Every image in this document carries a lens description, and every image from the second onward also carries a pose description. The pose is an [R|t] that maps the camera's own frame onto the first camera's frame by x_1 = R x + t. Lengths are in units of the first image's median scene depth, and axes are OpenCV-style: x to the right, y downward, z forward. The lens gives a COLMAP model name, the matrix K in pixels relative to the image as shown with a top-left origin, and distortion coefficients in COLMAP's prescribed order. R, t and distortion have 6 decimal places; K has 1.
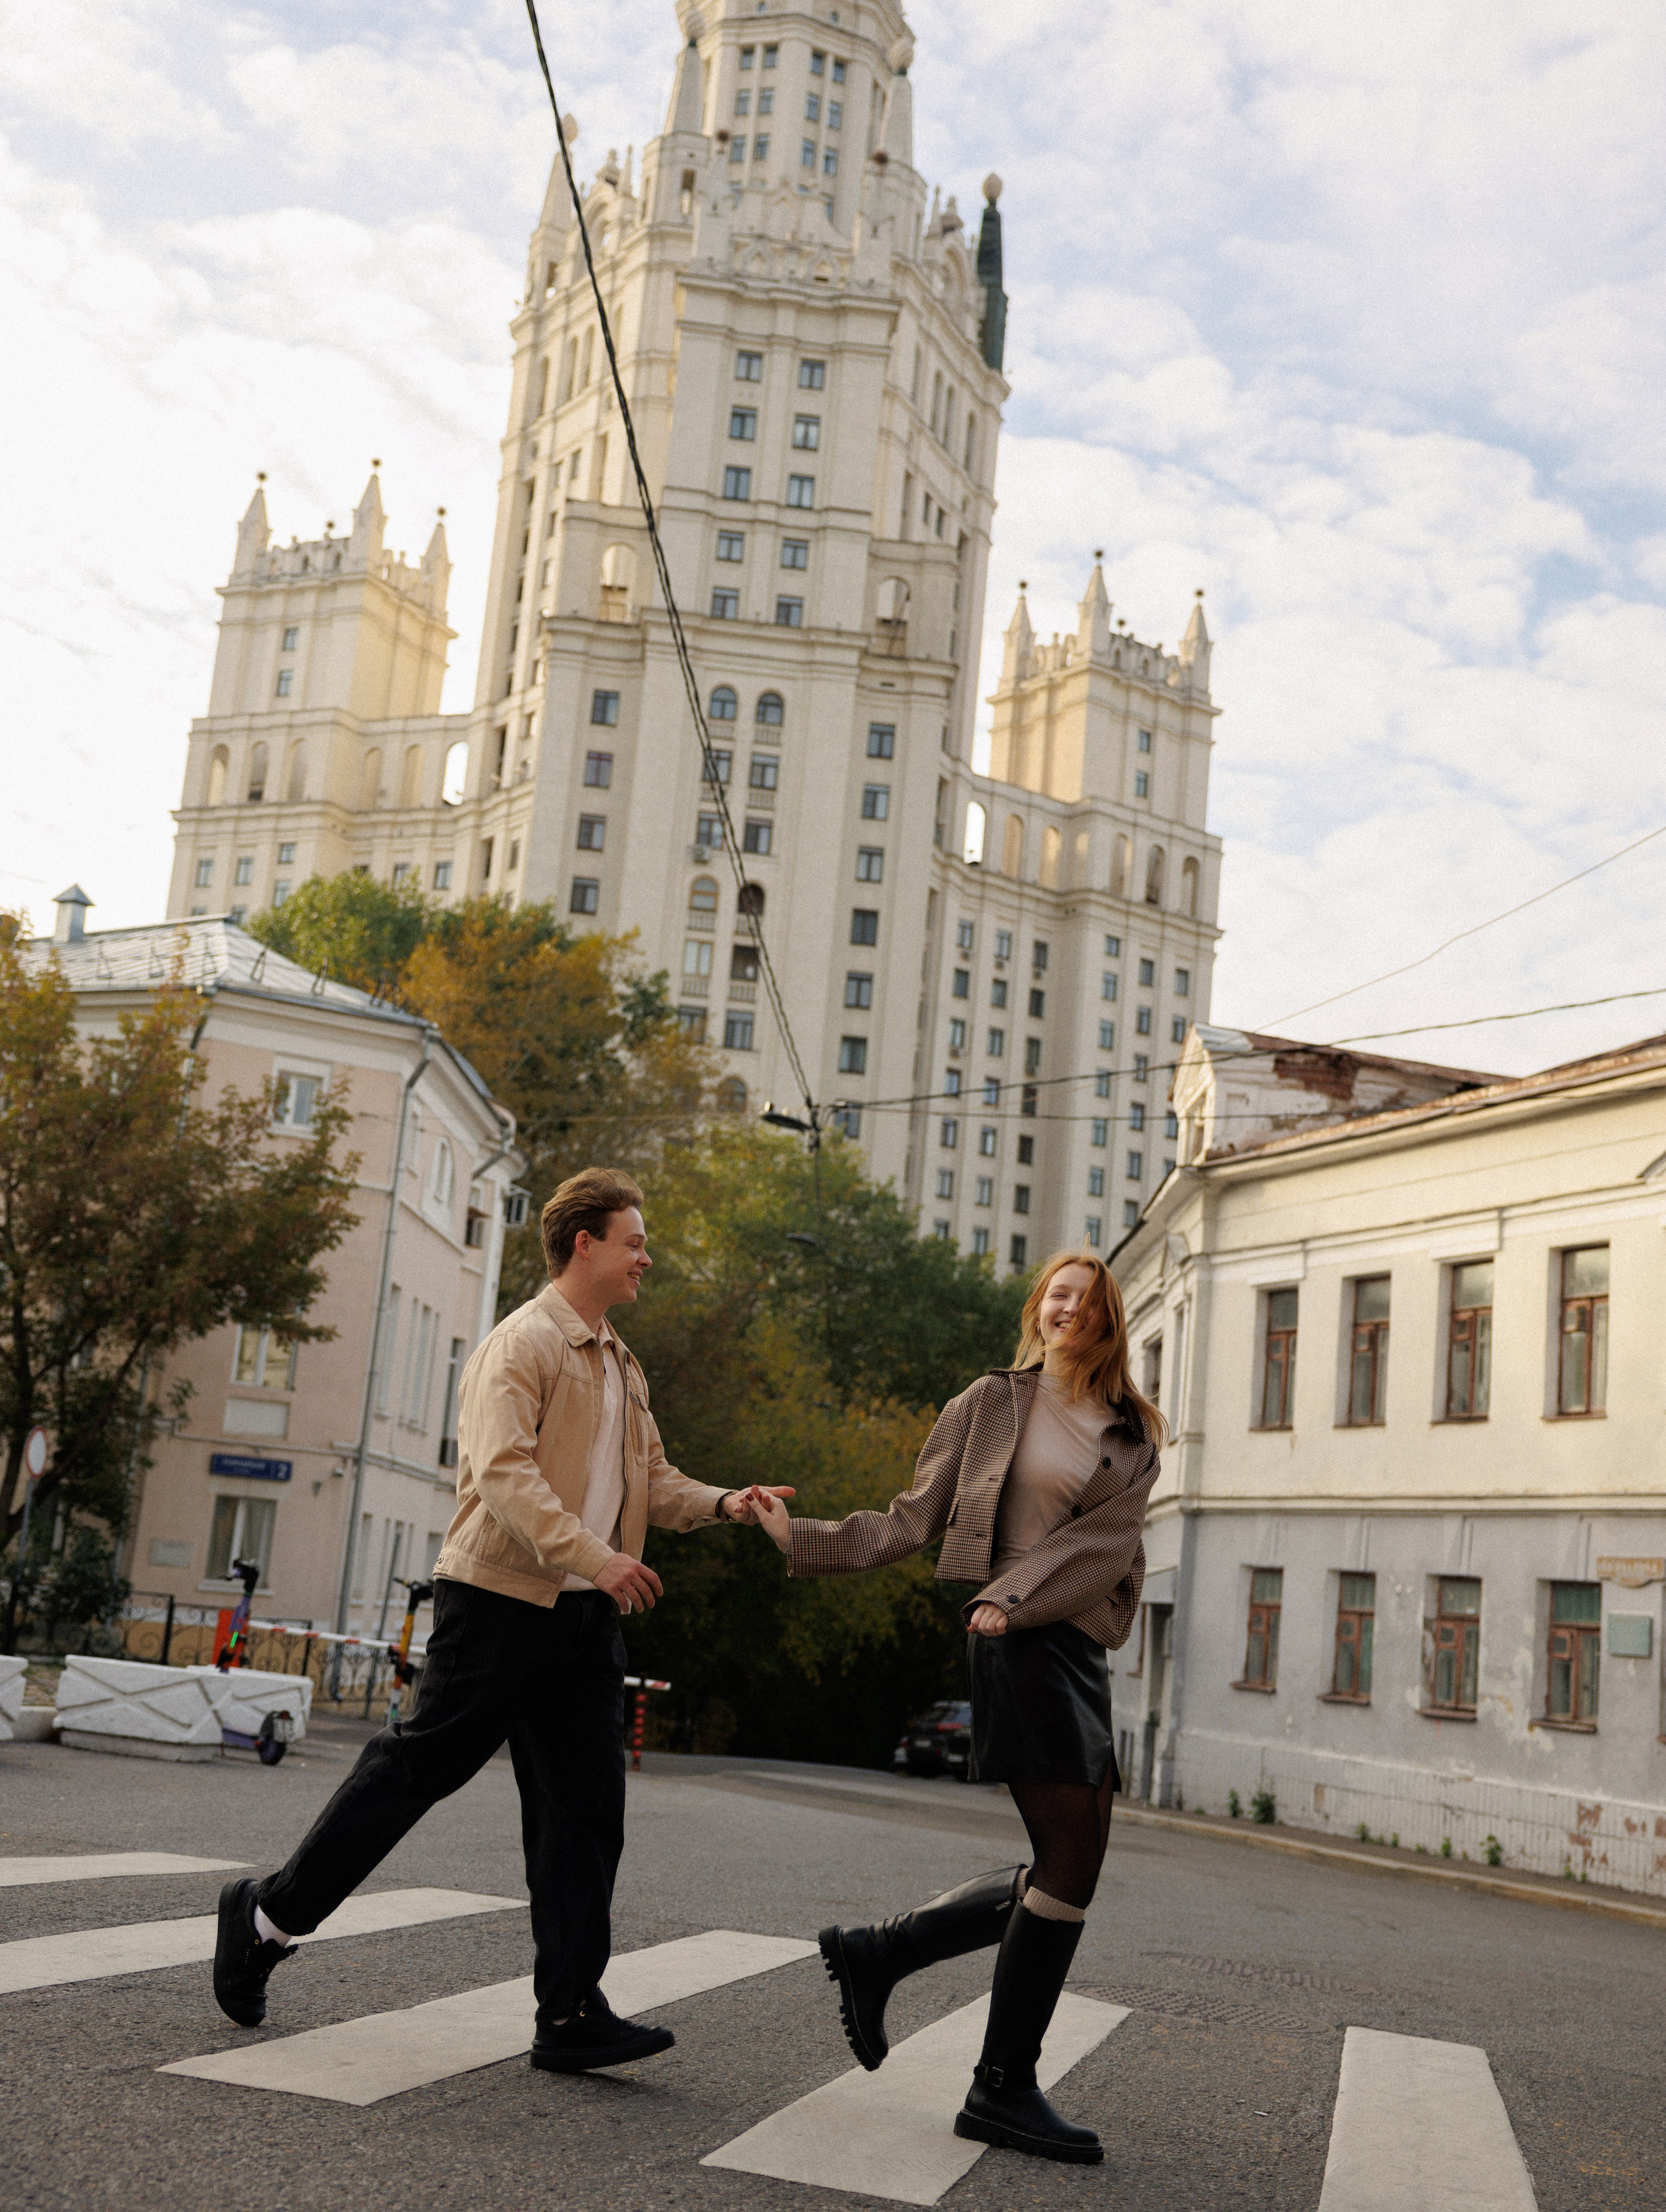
lens RADIAL K [[2716.0, 0, 833.0], [0, 2716.0, 1088.6], [0, 0, 1]] dist [0.040383, 0.000000]
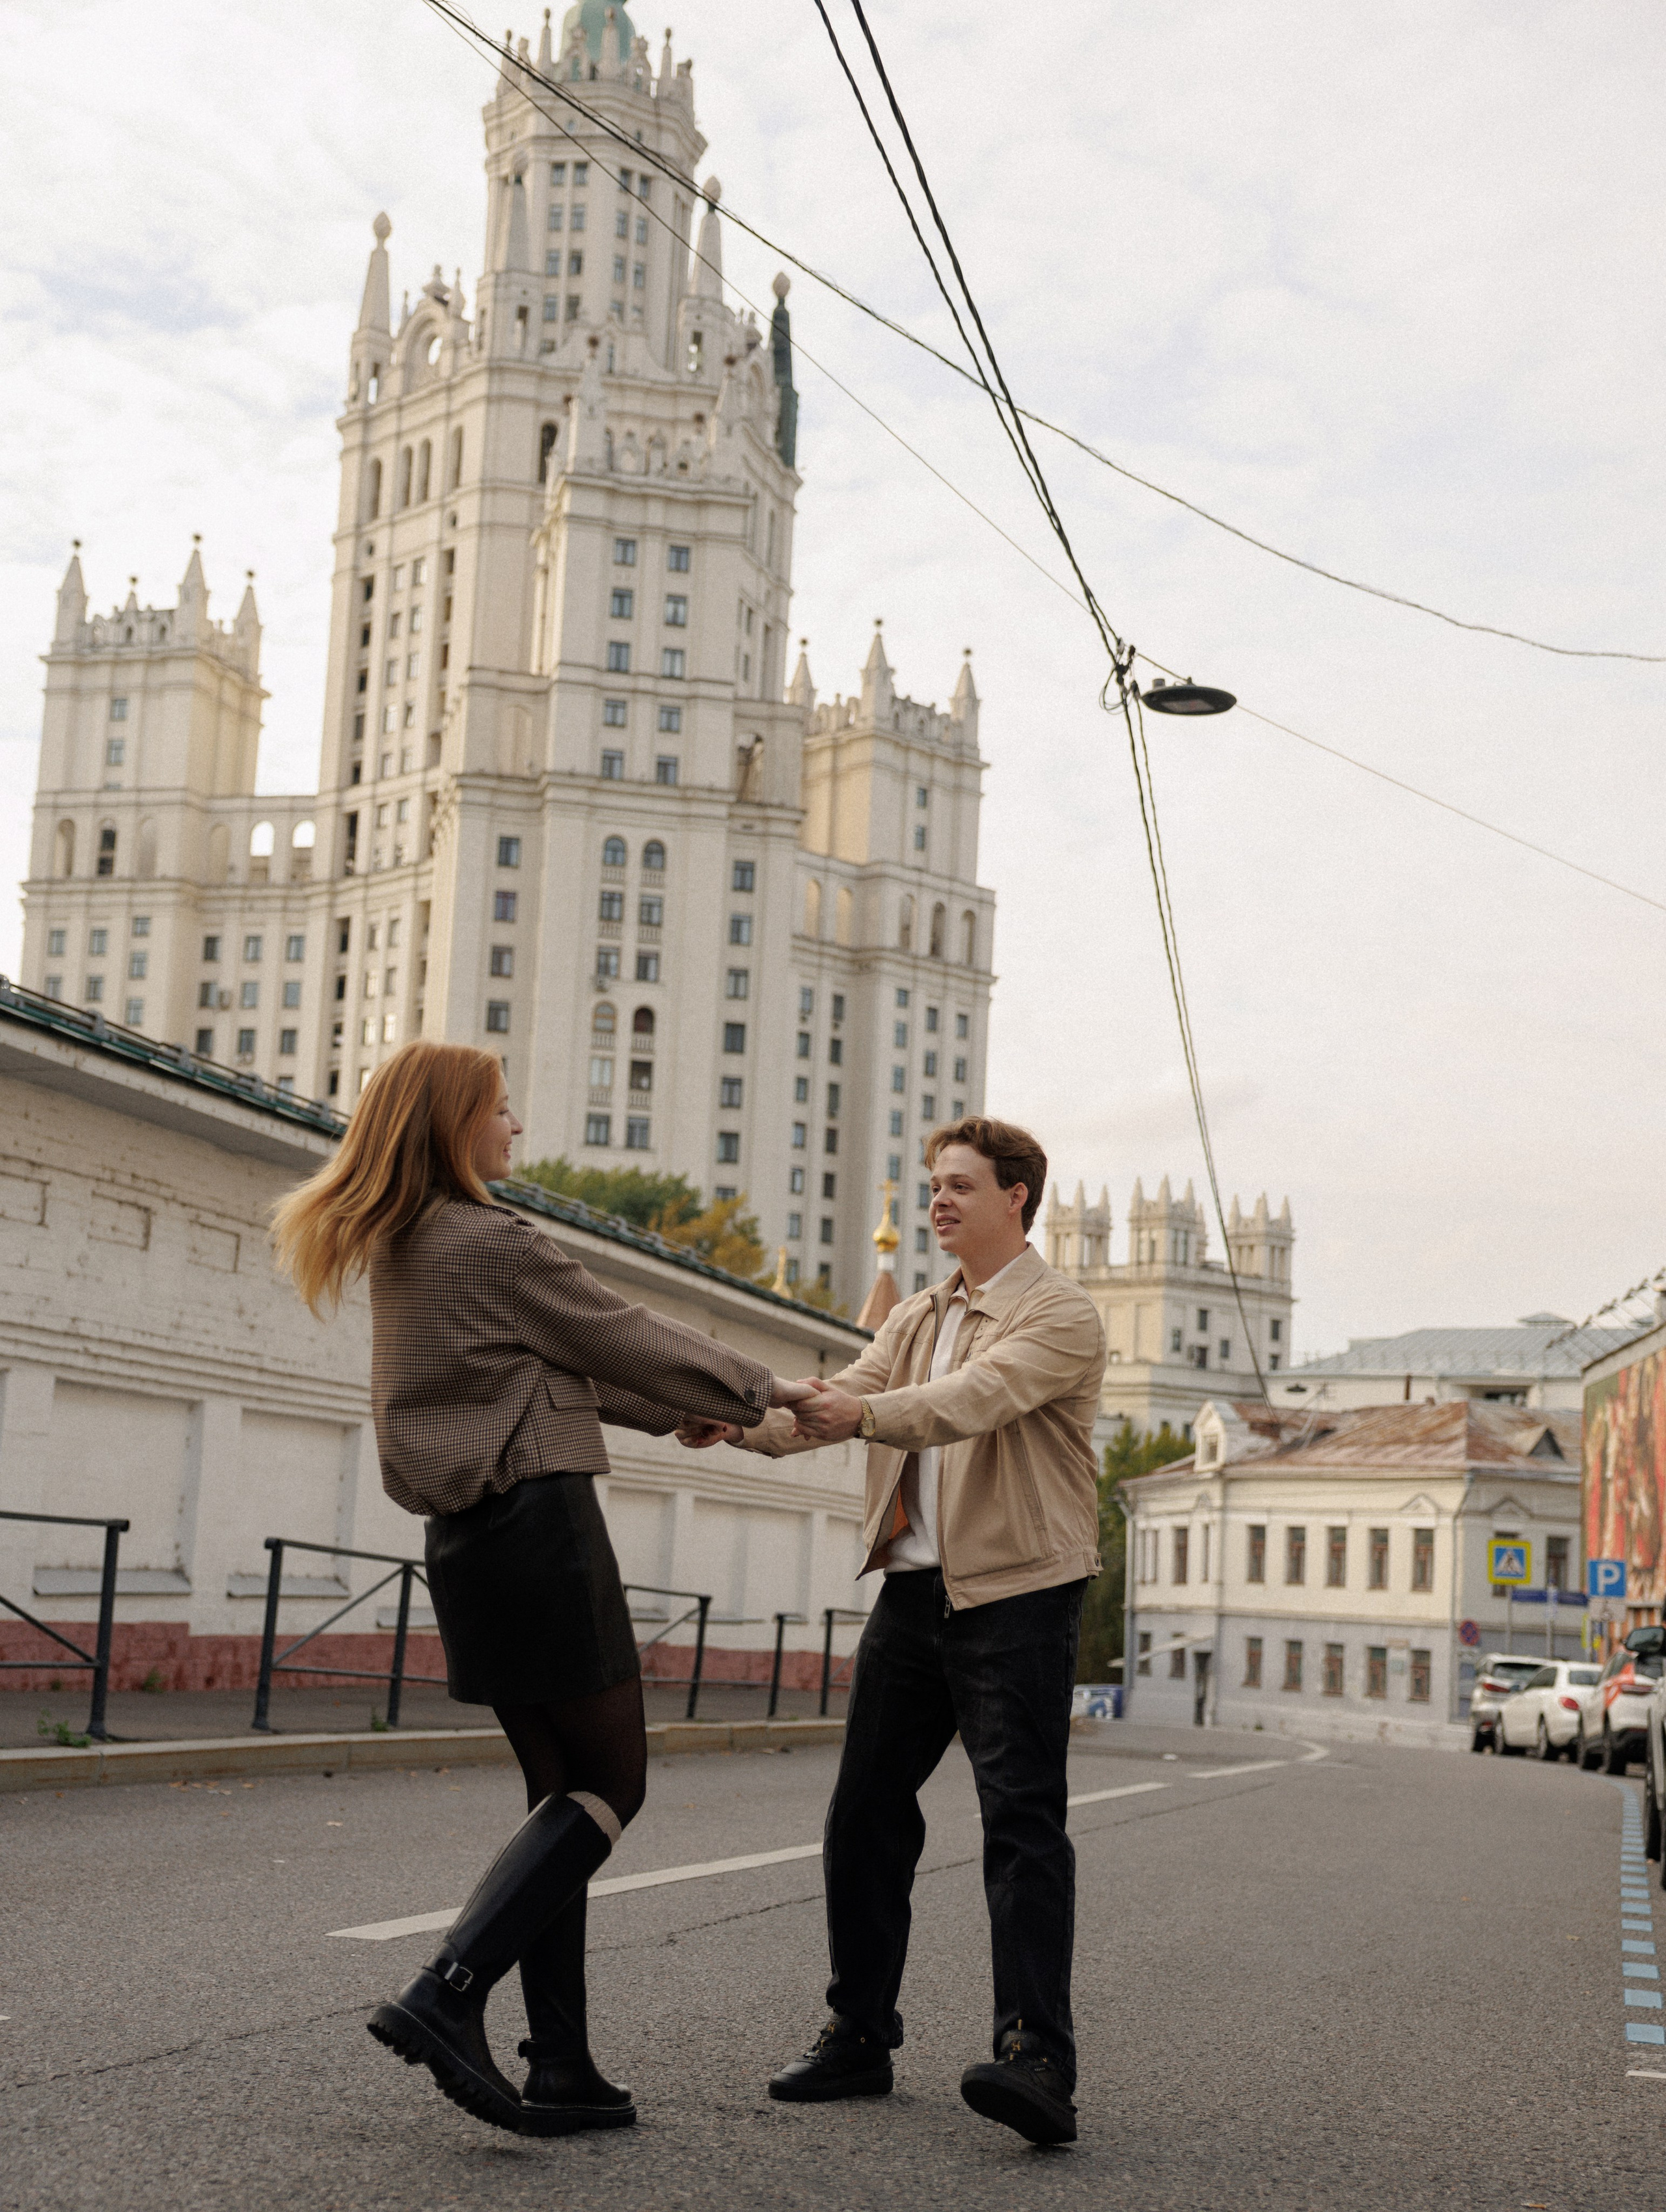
lens RADIAL K [[3656.0, 0, 843.1], [0, 3656.0, 1061.5], [0, 0, 1]] dist [0.159163, 0.000000]
pose [[0.988184, -0.018556, 0.152143, -0.155723], [0.009746, 0.998243, 0.058448, -0.120067], [-0.152961, -0.056274, 0.986629, -0.488245]]
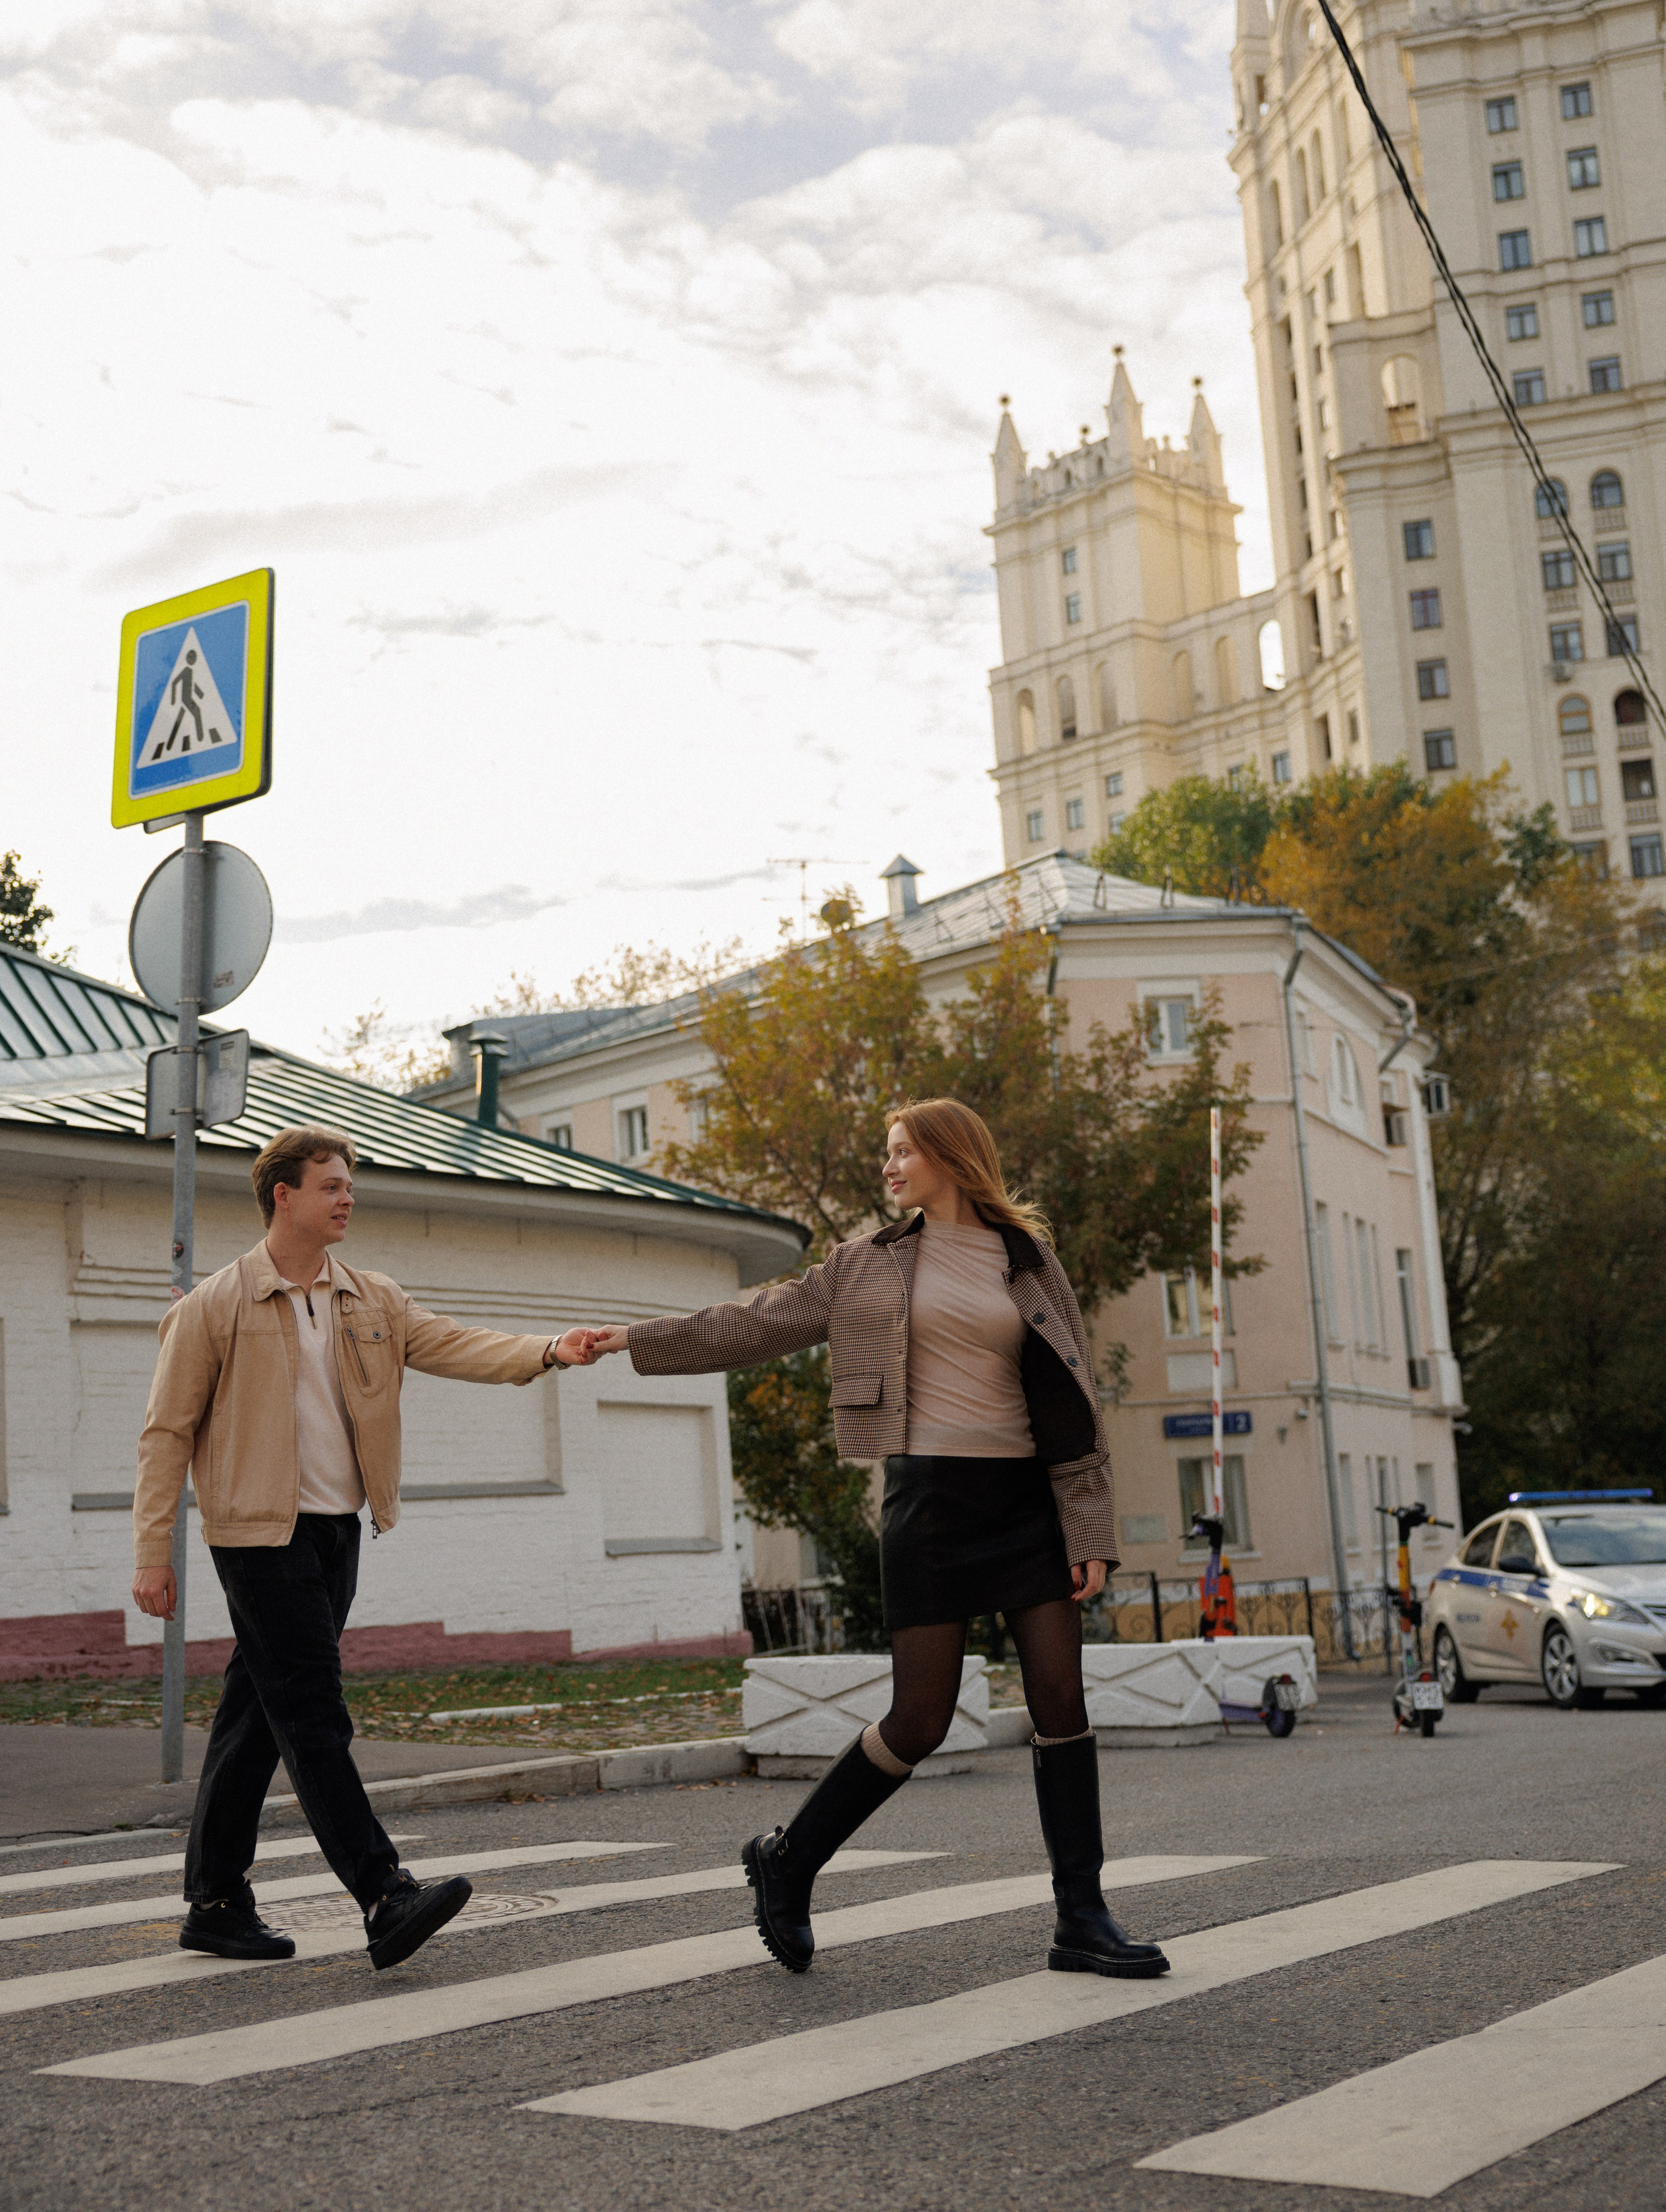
lens RADIAL K [[2916.4, 0, 826.8], [0, 2916.4, 1112.0], [0, 0, 1]] dist [0.049069, 0.000000]
pose [[0.927907, -0.202532, -0.313001, -0.000812], [0.213291, 0.976989, 0.000135, 0.002320], [0.305771, -0.066886, 0.949753, 0.008578]]
